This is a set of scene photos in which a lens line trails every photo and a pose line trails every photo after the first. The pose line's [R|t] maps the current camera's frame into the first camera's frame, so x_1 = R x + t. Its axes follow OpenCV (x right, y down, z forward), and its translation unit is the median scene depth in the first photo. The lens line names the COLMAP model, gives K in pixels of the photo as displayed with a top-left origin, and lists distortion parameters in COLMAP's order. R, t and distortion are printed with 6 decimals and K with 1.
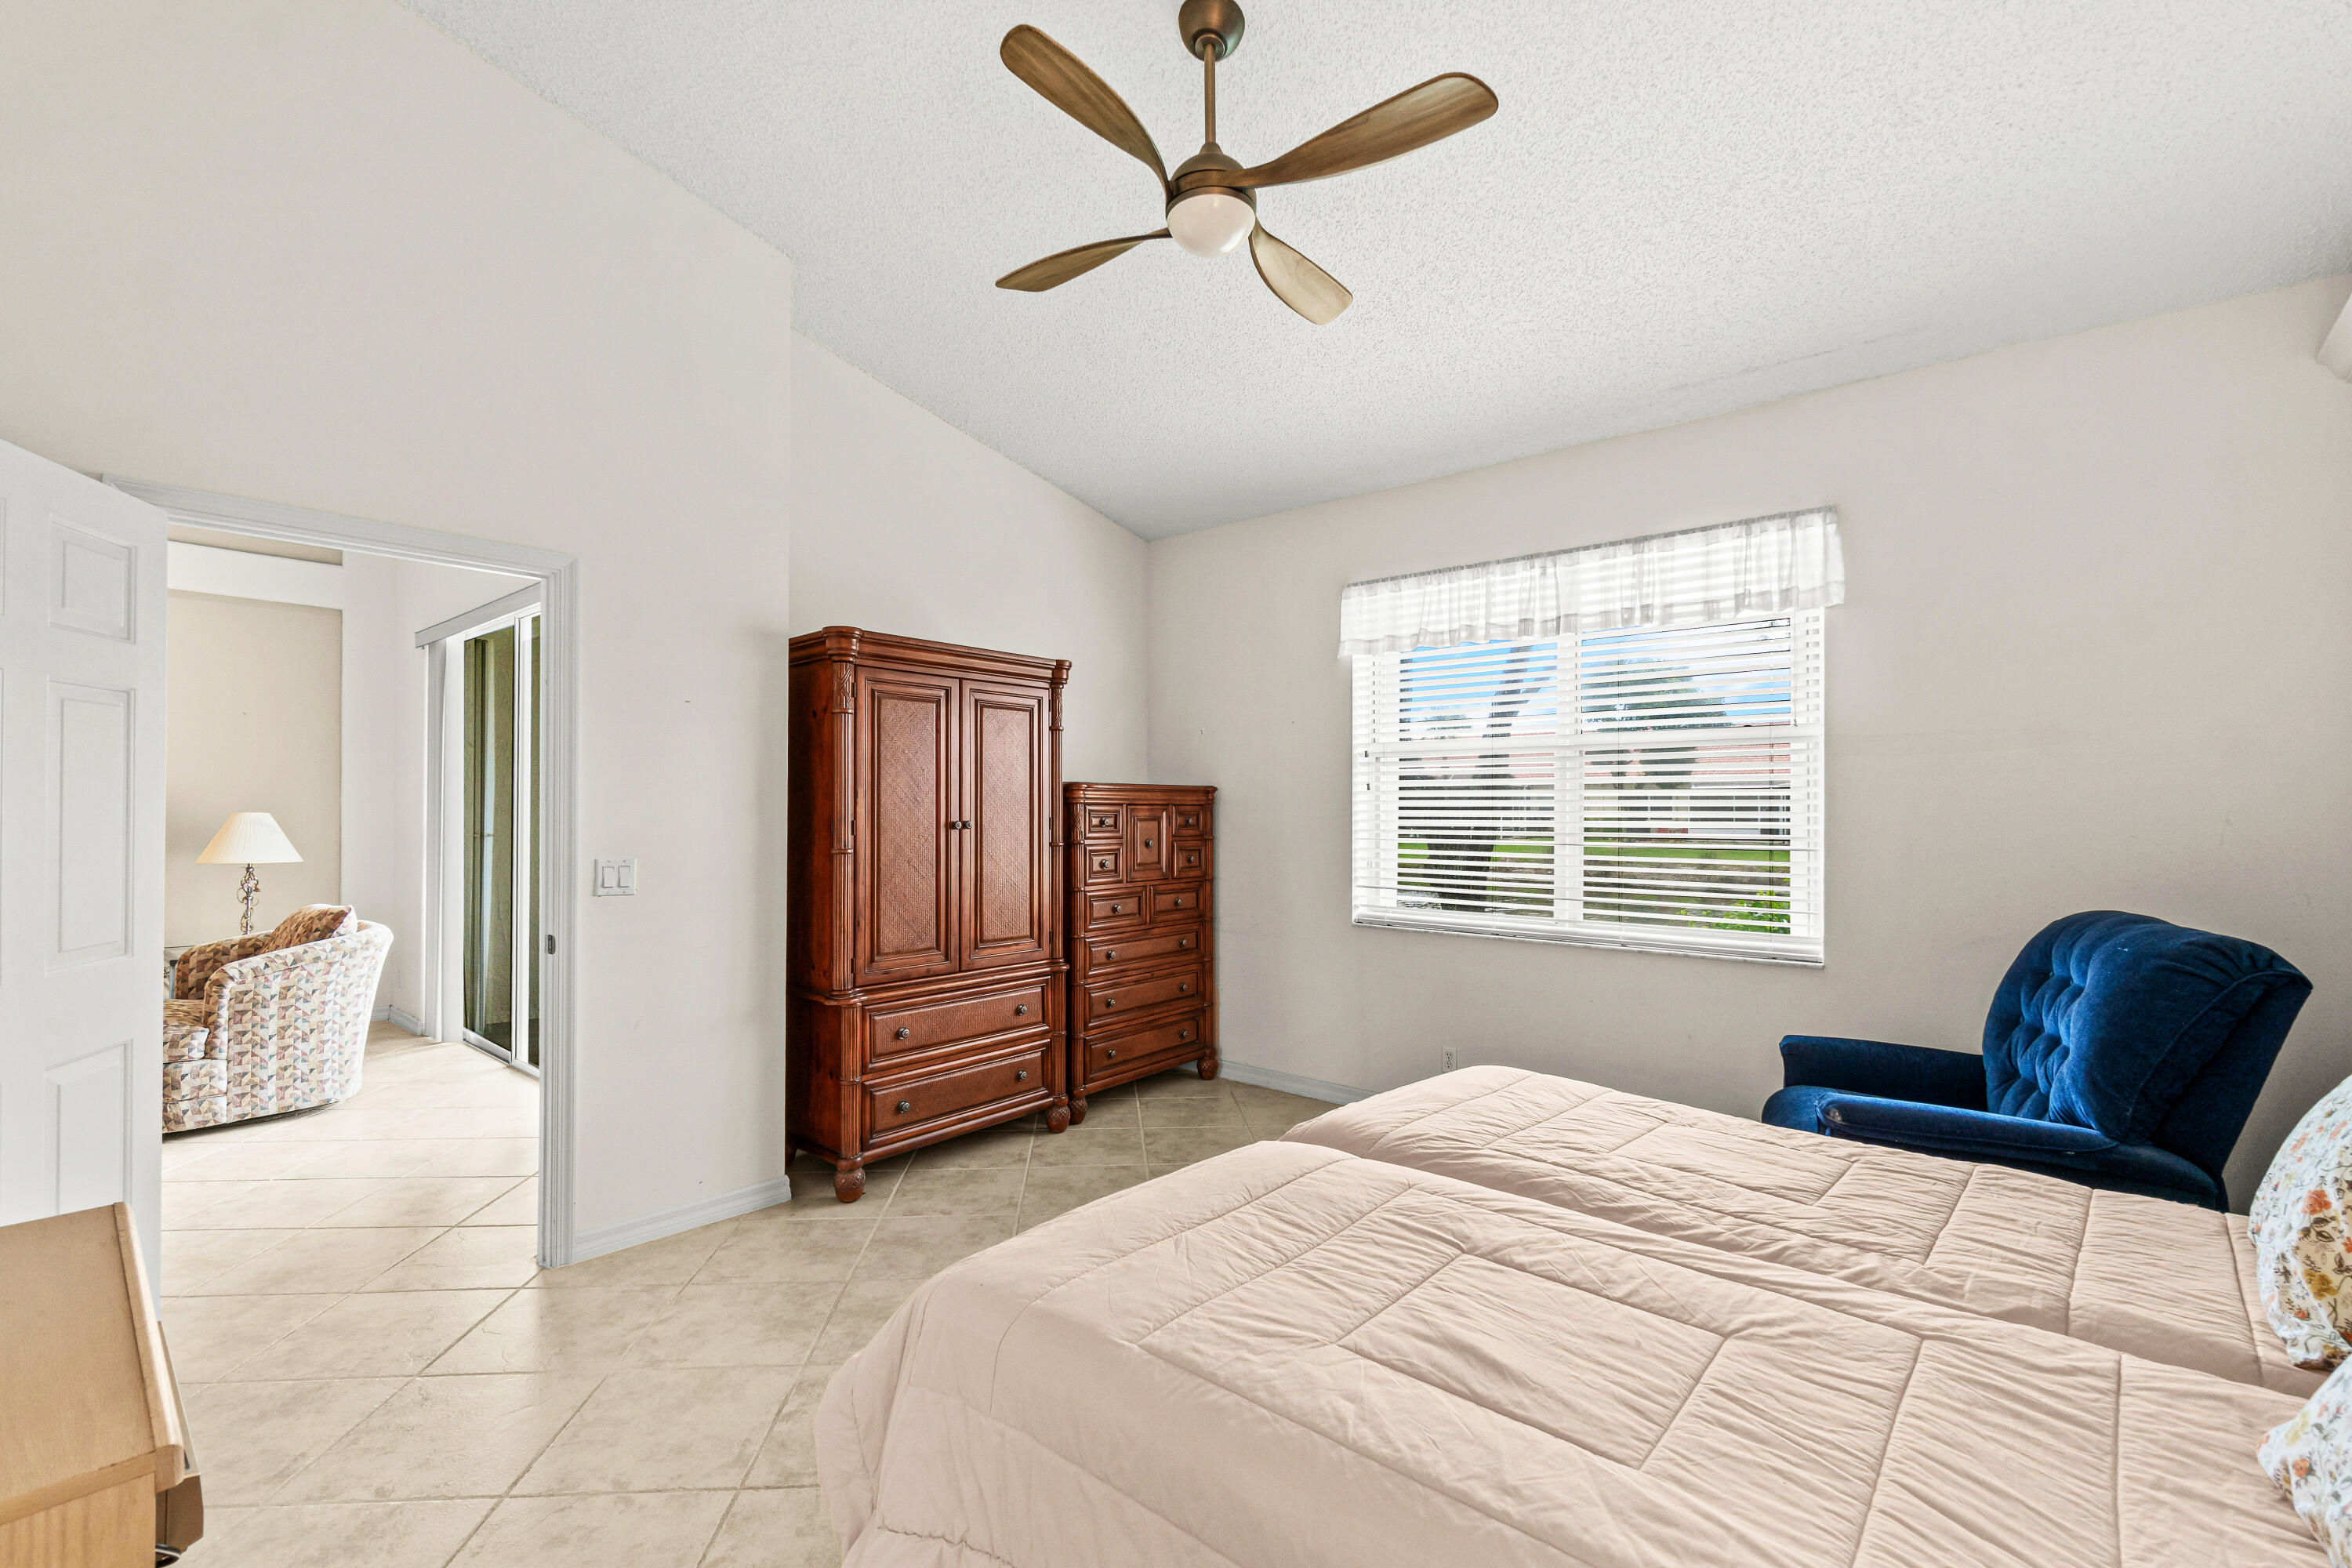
lens RADIAL K [[1019.9, 0, 1184.0], [0, 1019.9, 798.2], [0, 0, 1]] dist [-0.005140, 0.001225]
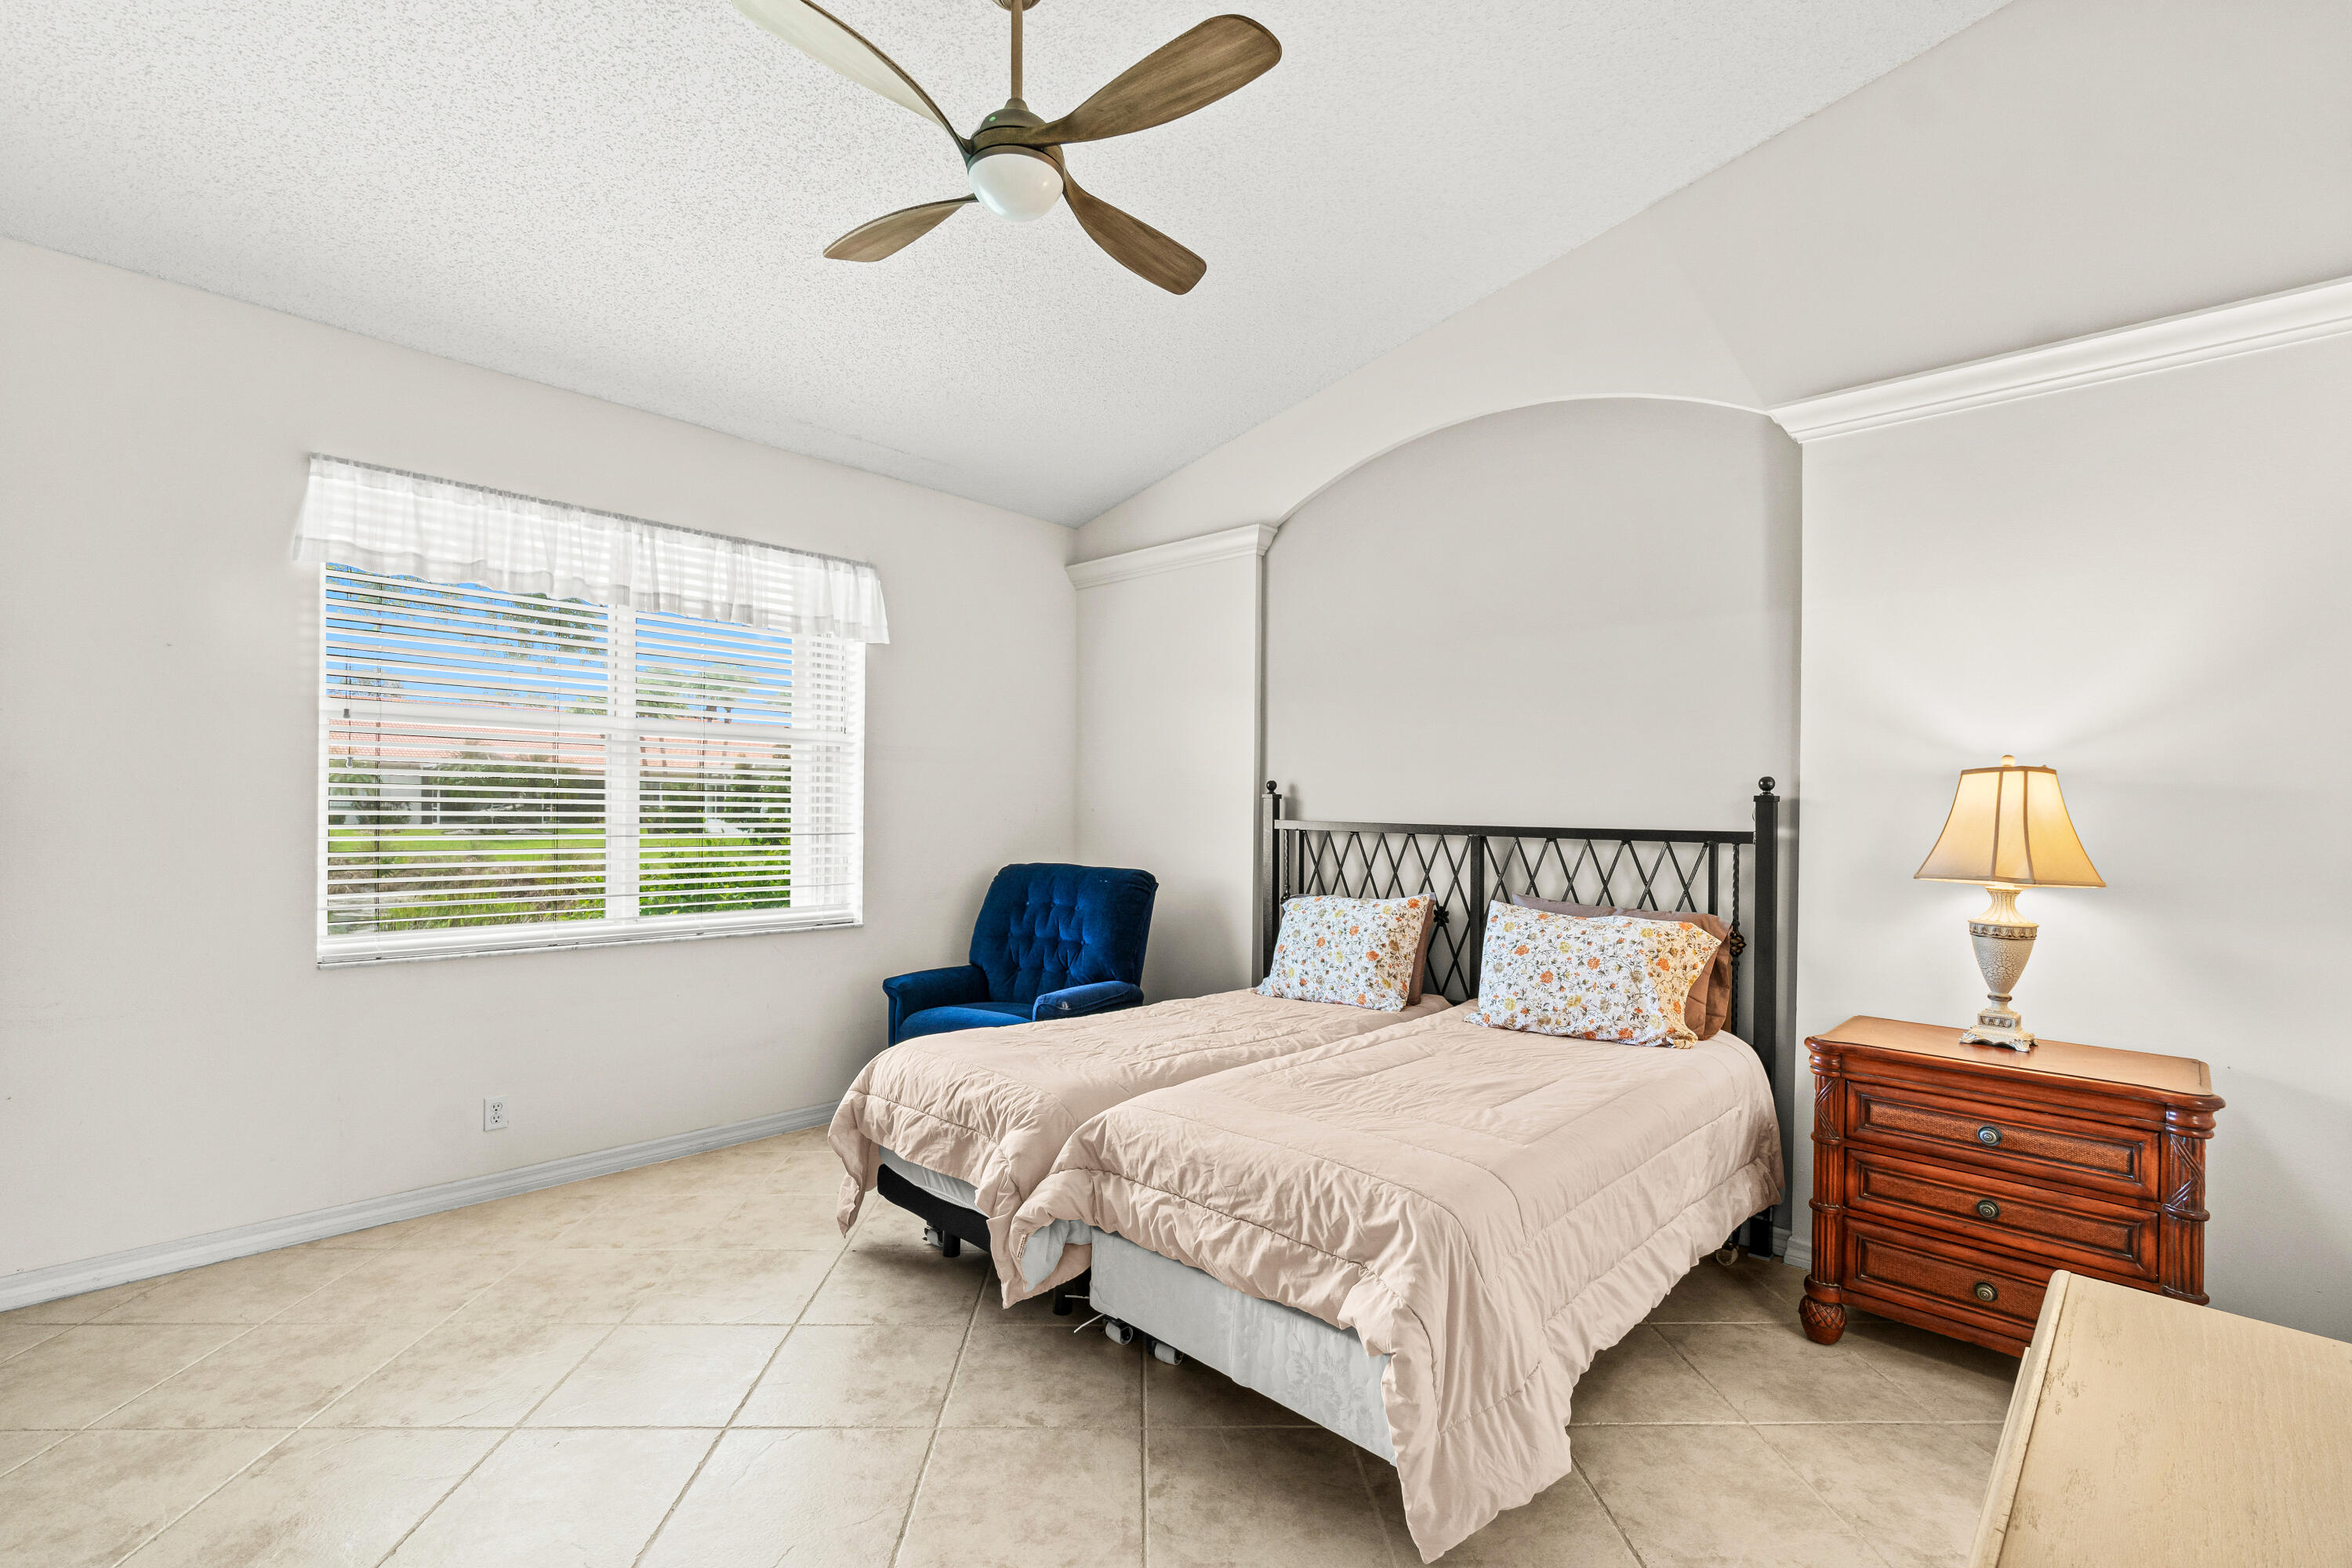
lens RADIAL K [[1019.9, 0, 1169.4], [0, 1019.9, 803.5], [0, 0, 1]] dist [-0.005140, 0.001225]
pose [[0.055513, -0.000566, 0.998458, -0.579208], [-0.025380, 0.999676, 0.001977, 0.001478], [-0.998135, -0.025451, 0.055481, 0.508034]]
